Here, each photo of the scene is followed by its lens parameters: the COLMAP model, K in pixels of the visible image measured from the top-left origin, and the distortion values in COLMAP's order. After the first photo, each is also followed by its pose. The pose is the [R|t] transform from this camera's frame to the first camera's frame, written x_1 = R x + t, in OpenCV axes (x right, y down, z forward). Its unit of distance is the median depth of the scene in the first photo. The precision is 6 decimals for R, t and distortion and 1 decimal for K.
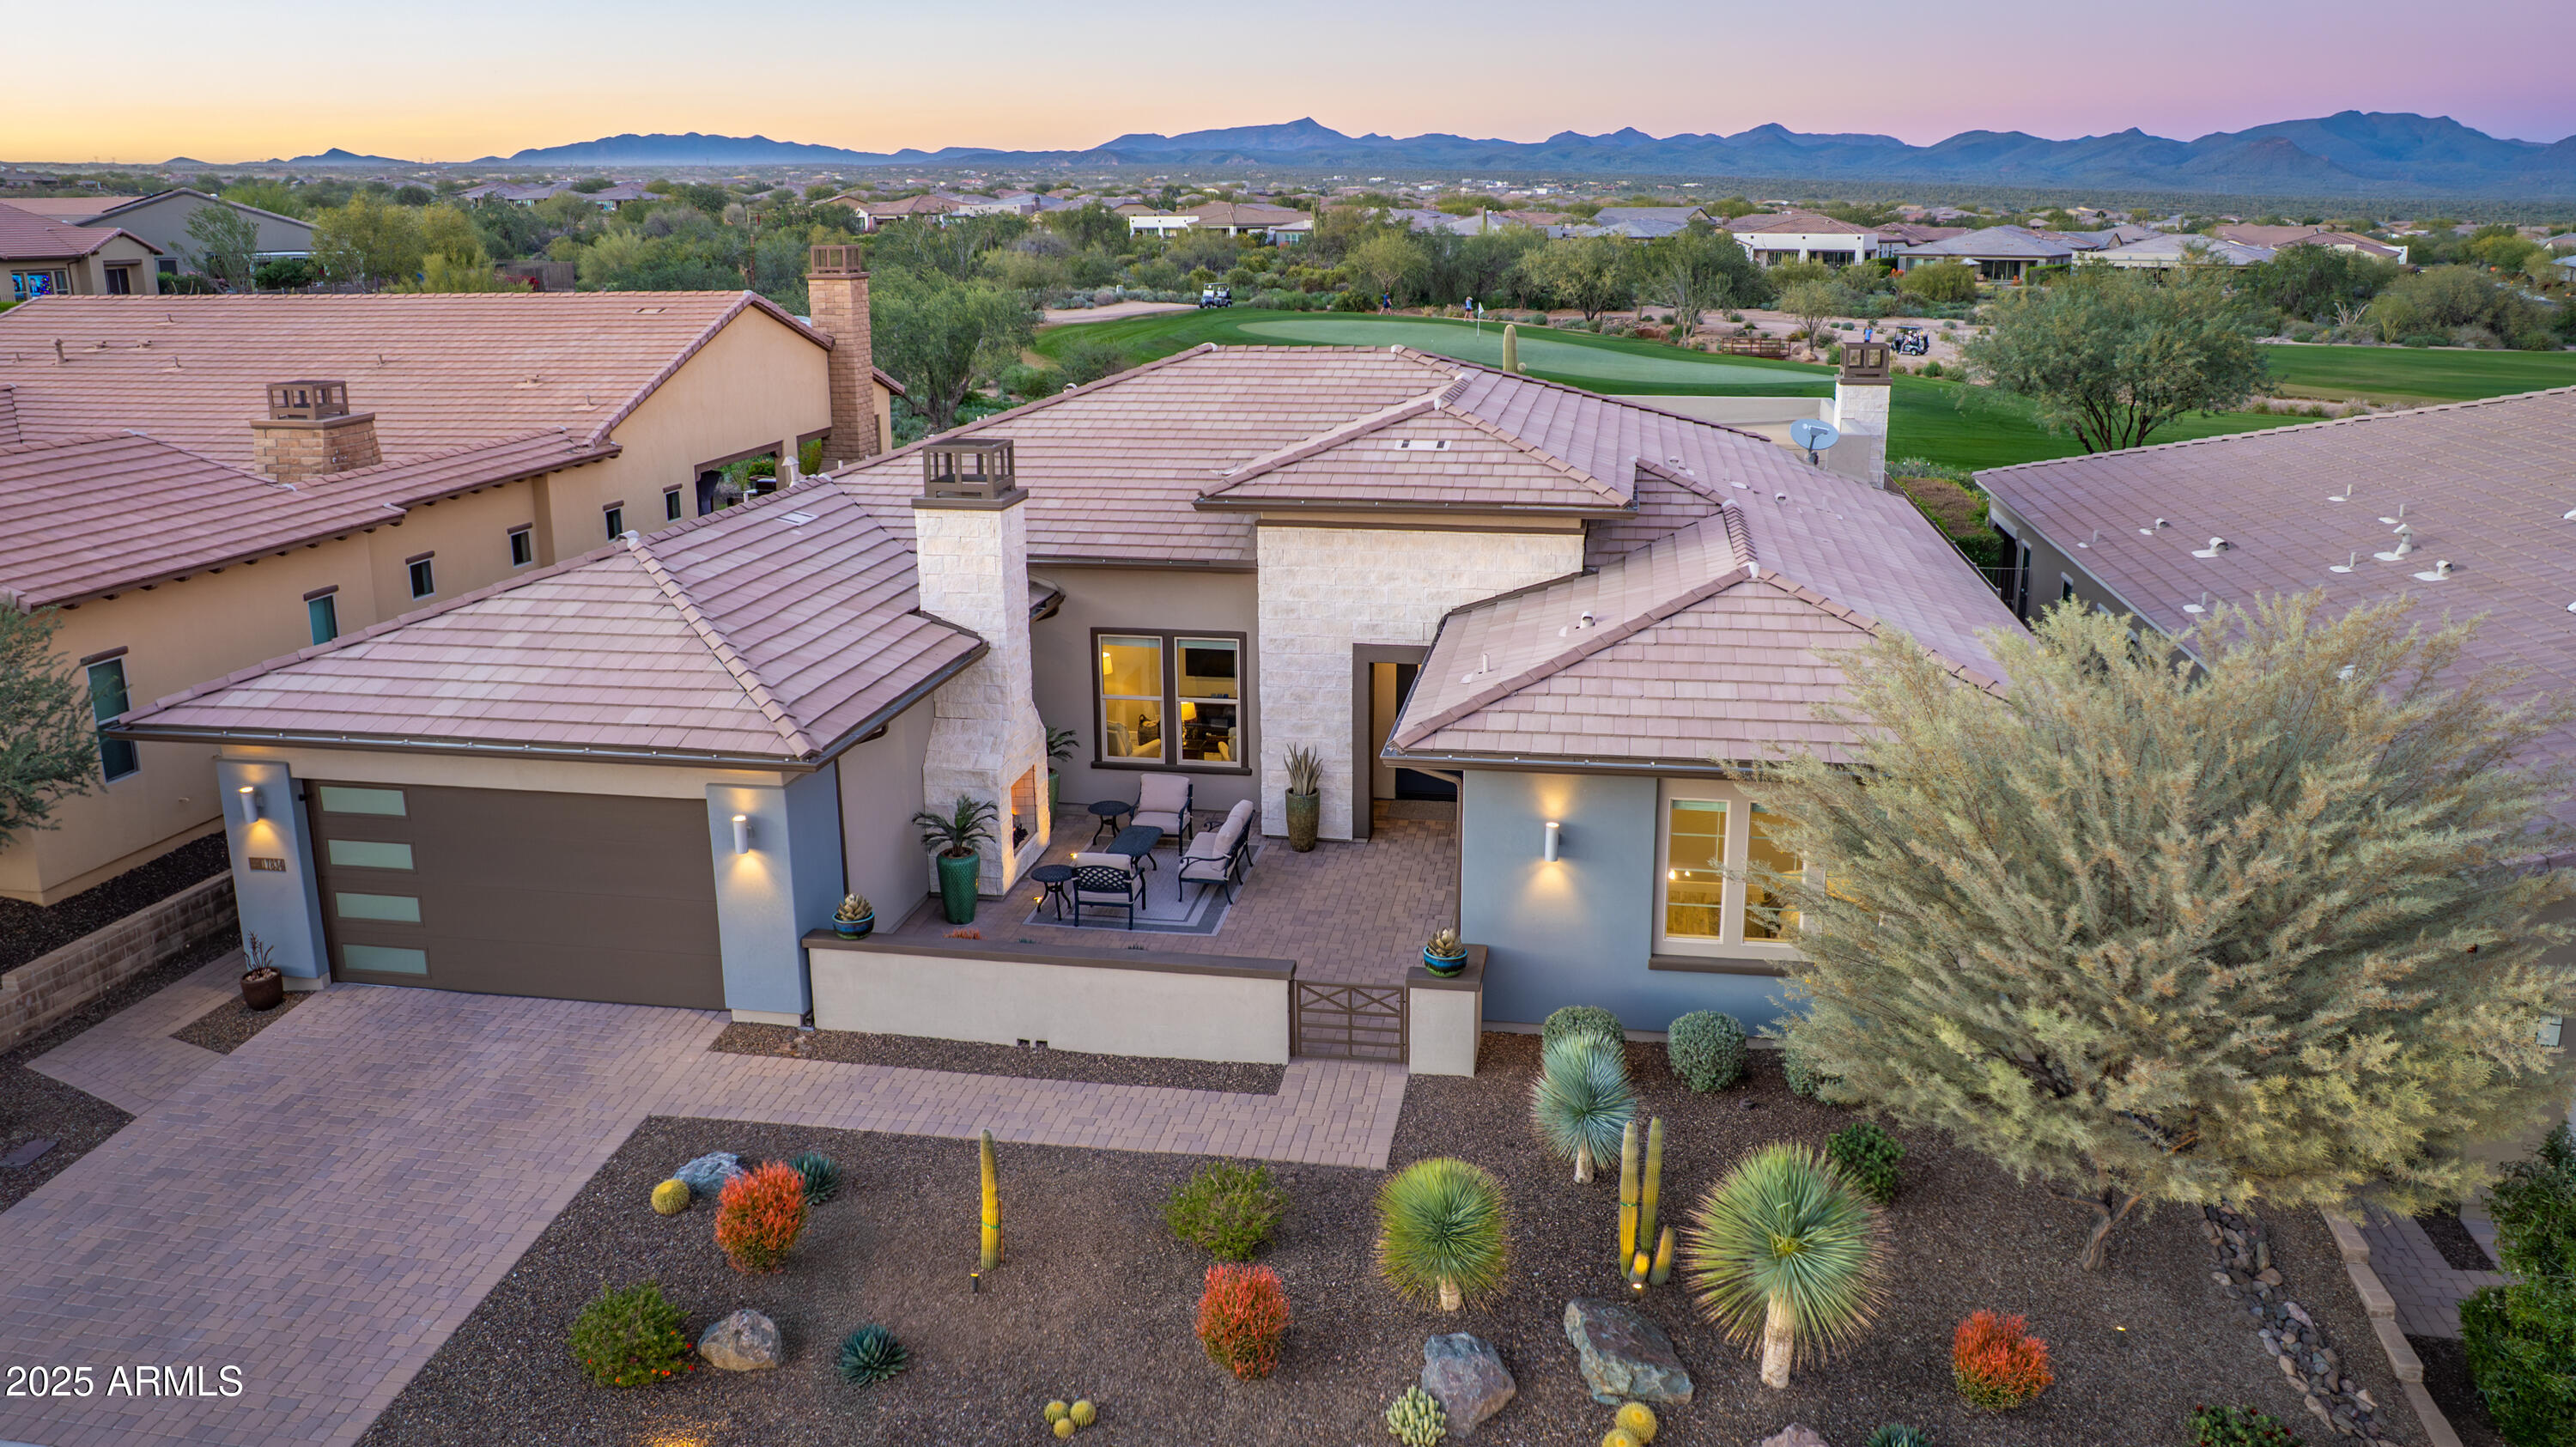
lens RADIAL K [[1972.5, 0, 1276.0], [0, 1972.5, 719.0], [0, 0, 1]] dist [-0.040529, 0.012241]
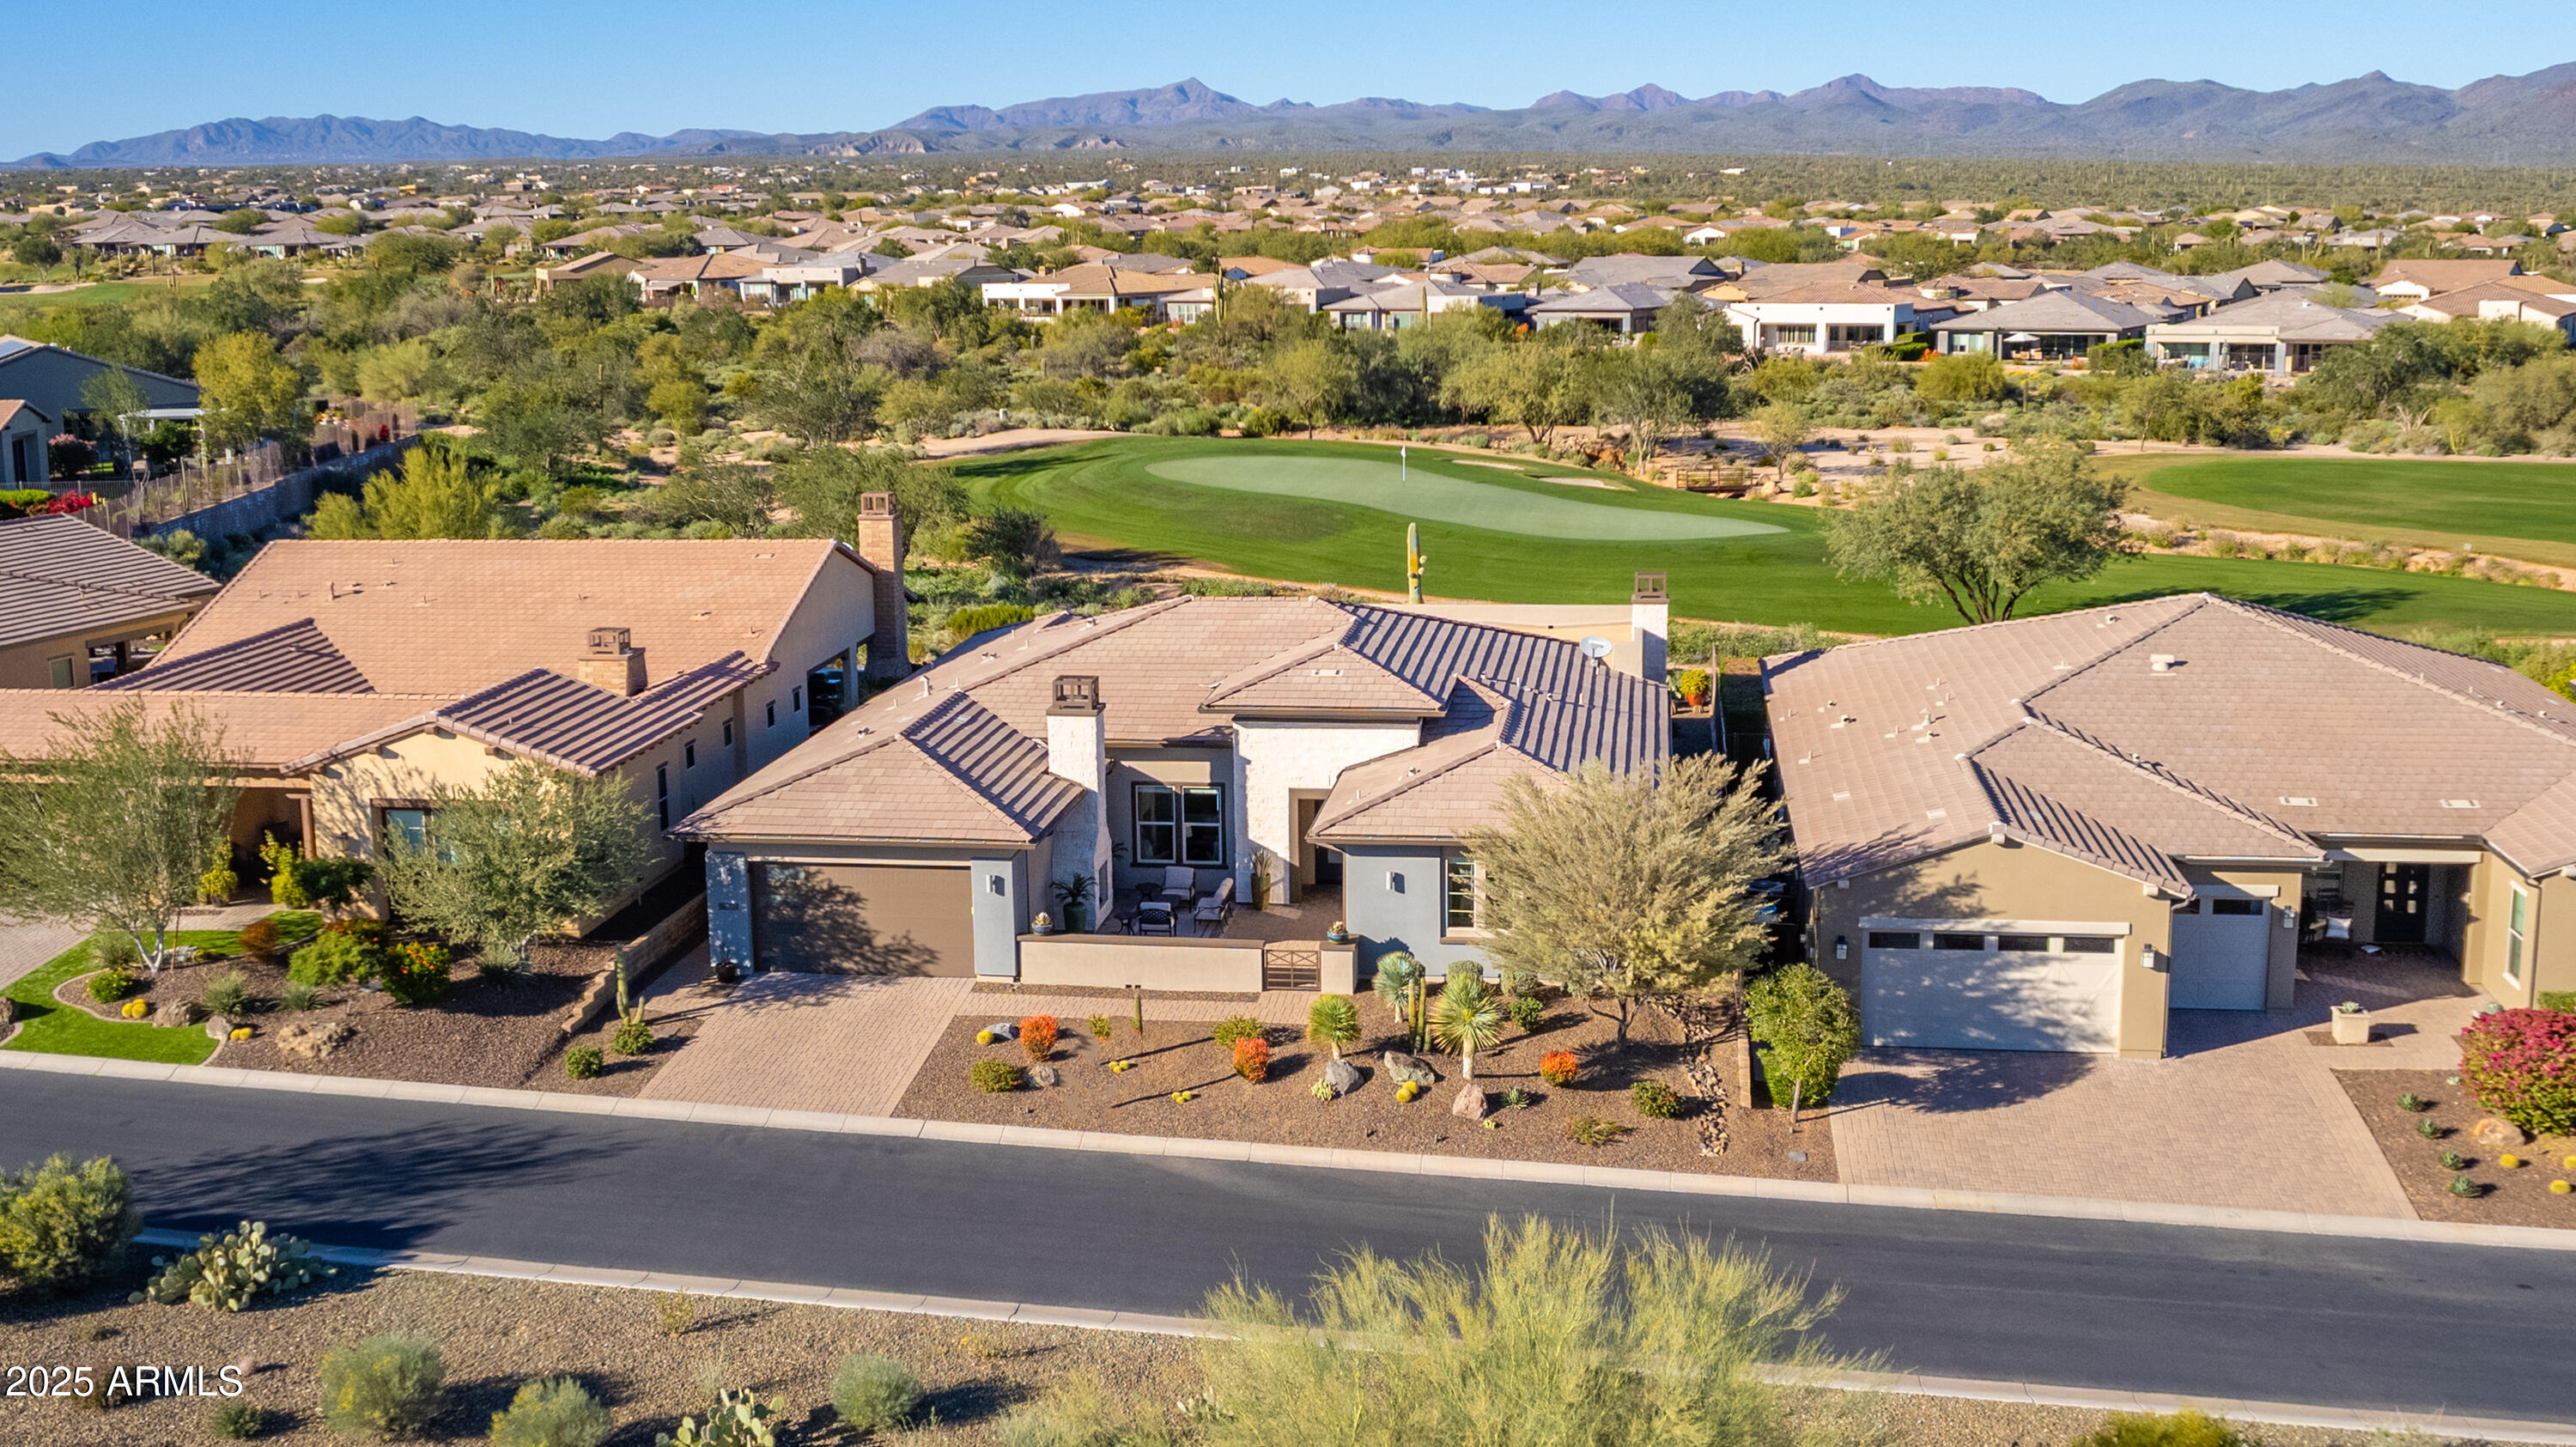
lens RADIAL K [[2930.0, 0, 1085.8], [0, 2930.0, 726.8], [0, 0, 1]] dist [-0.027229, -0.041028]
pose [[0.999691, -0.012016, -0.021772, -0.082410], [0.010397, 0.997279, -0.072984, 0.093769], [0.022590, 0.072735, 0.997095, -1.571429]]
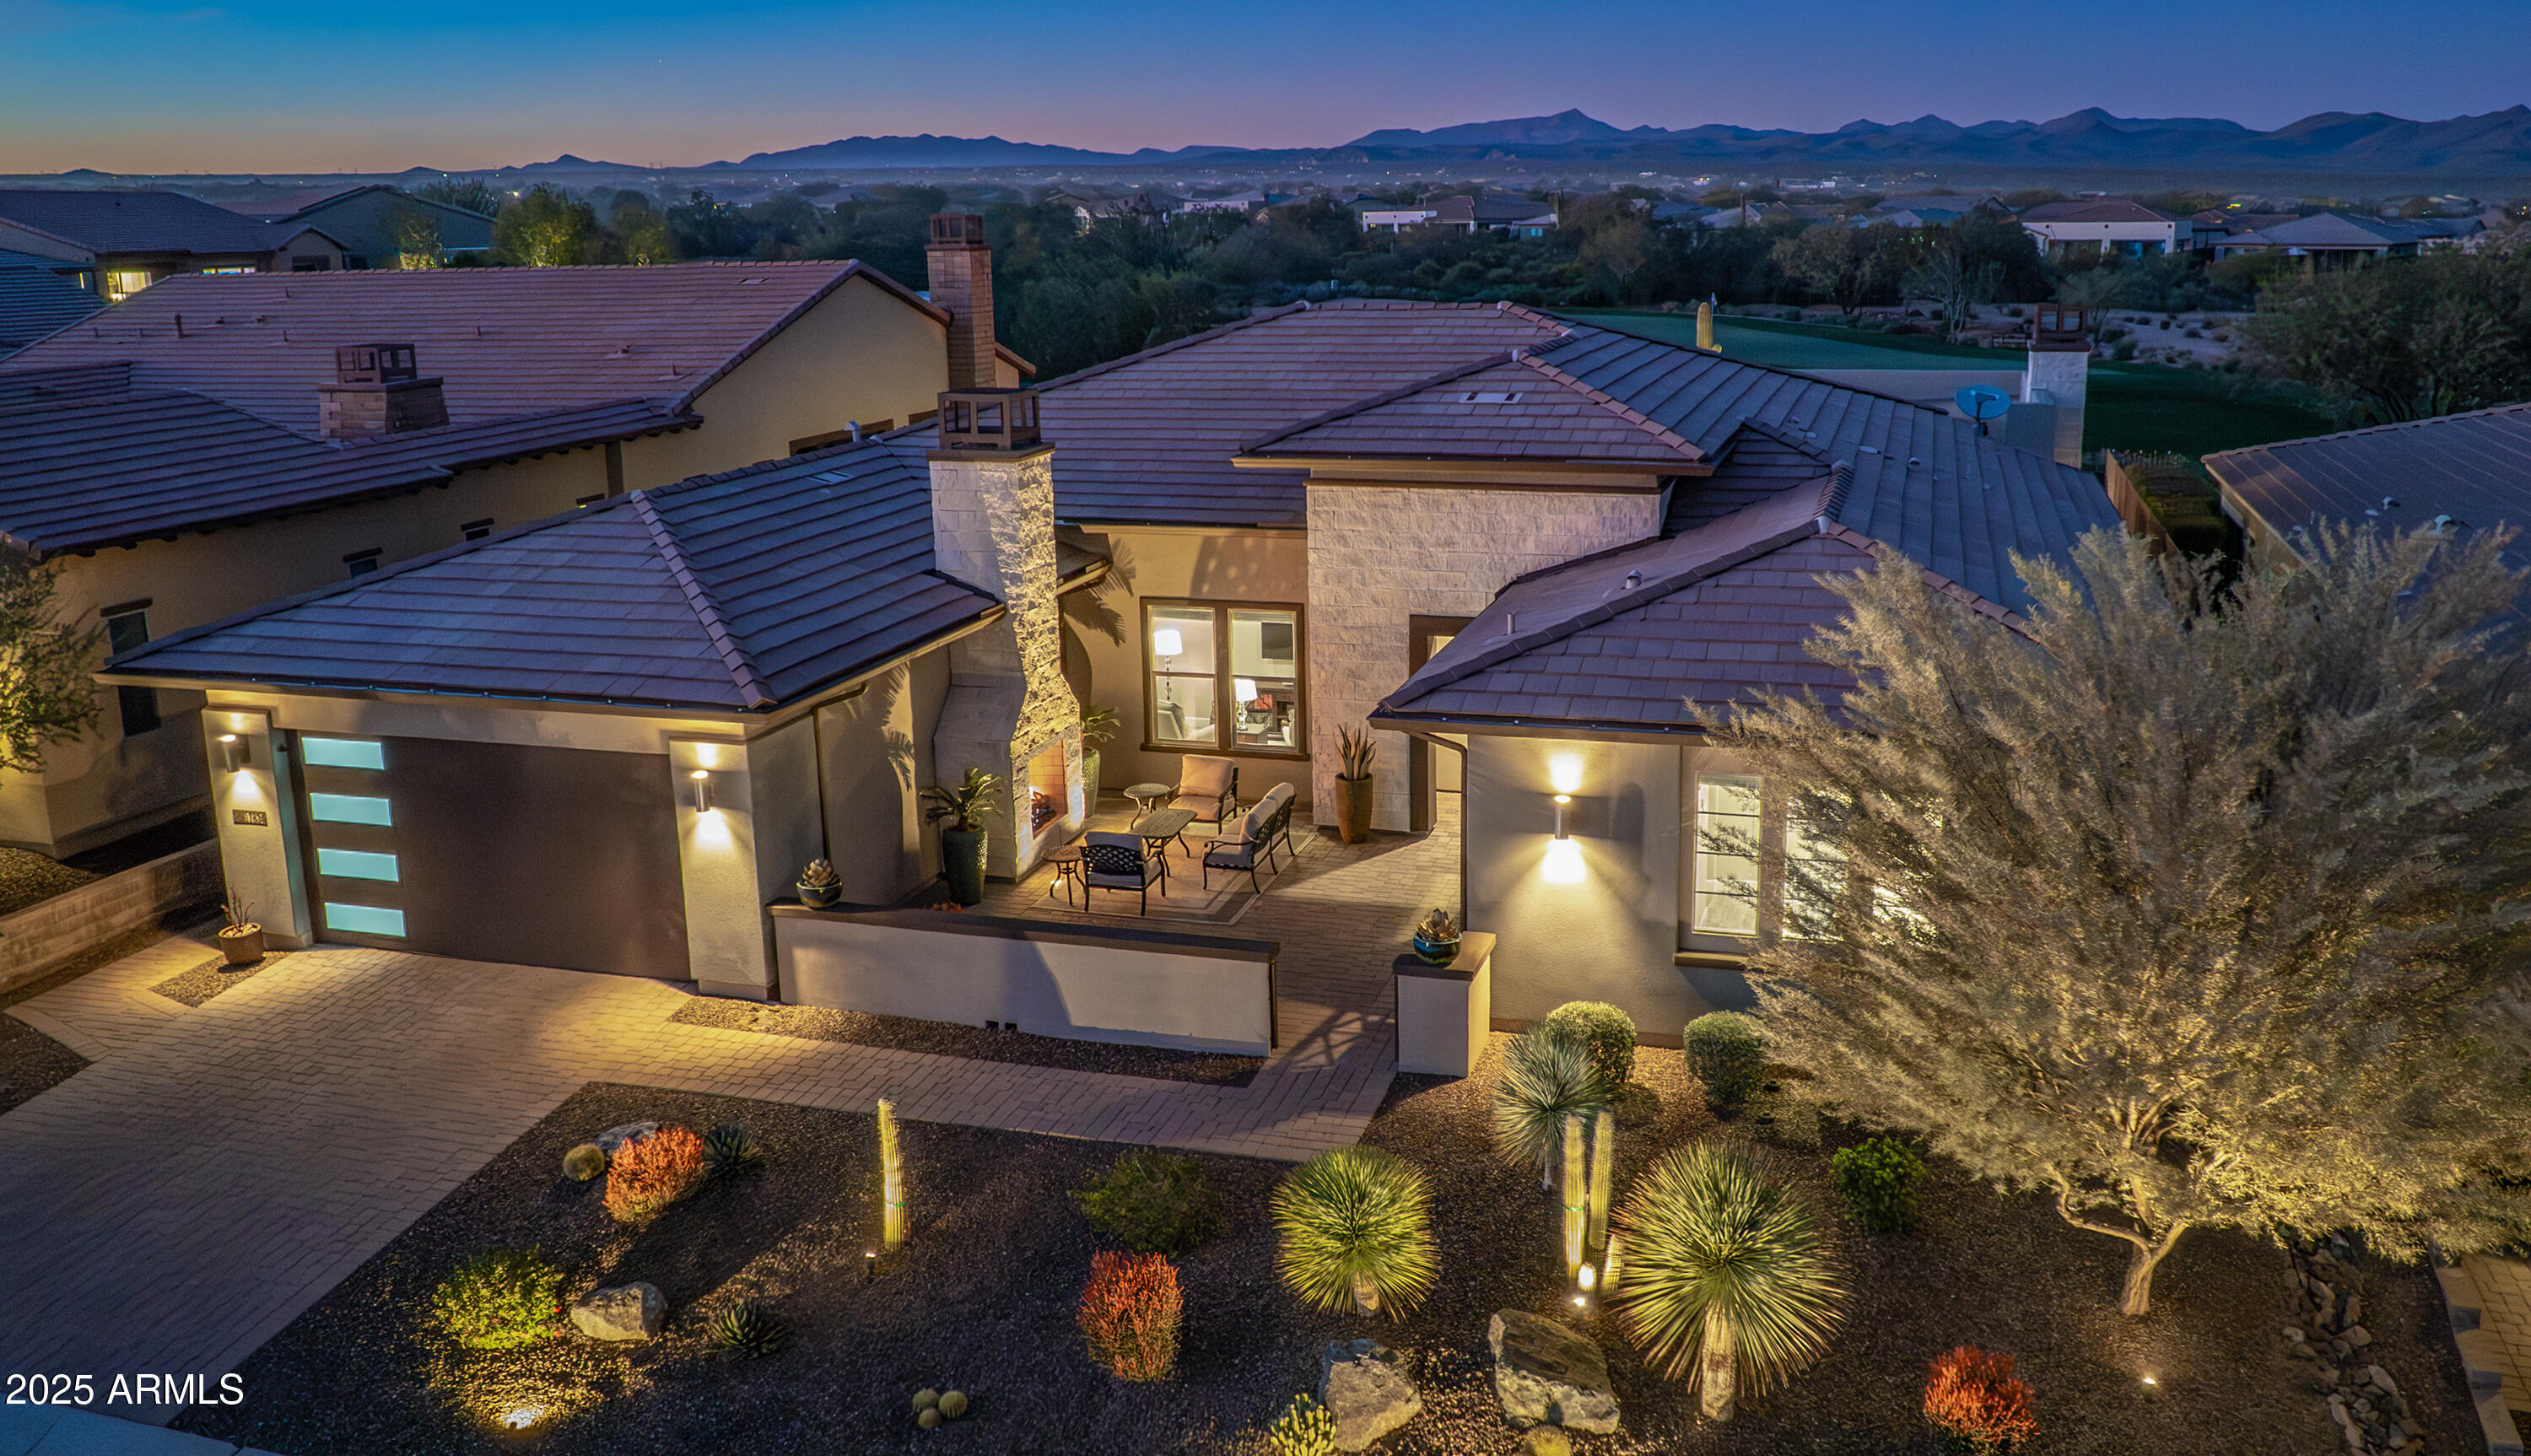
lens RADIAL K [[2117.0, 0, 1265.5], [0, 2117.0, 728.0], [0, 0, 1]] dist [-0.038485, 0.001806]
pose [[0.991936, 0.018314, -0.125412, 0.096013], [-0.020005, 0.999725, -0.012239, 0.027291], [0.125153, 0.014649, 0.992029, 0.021070]]
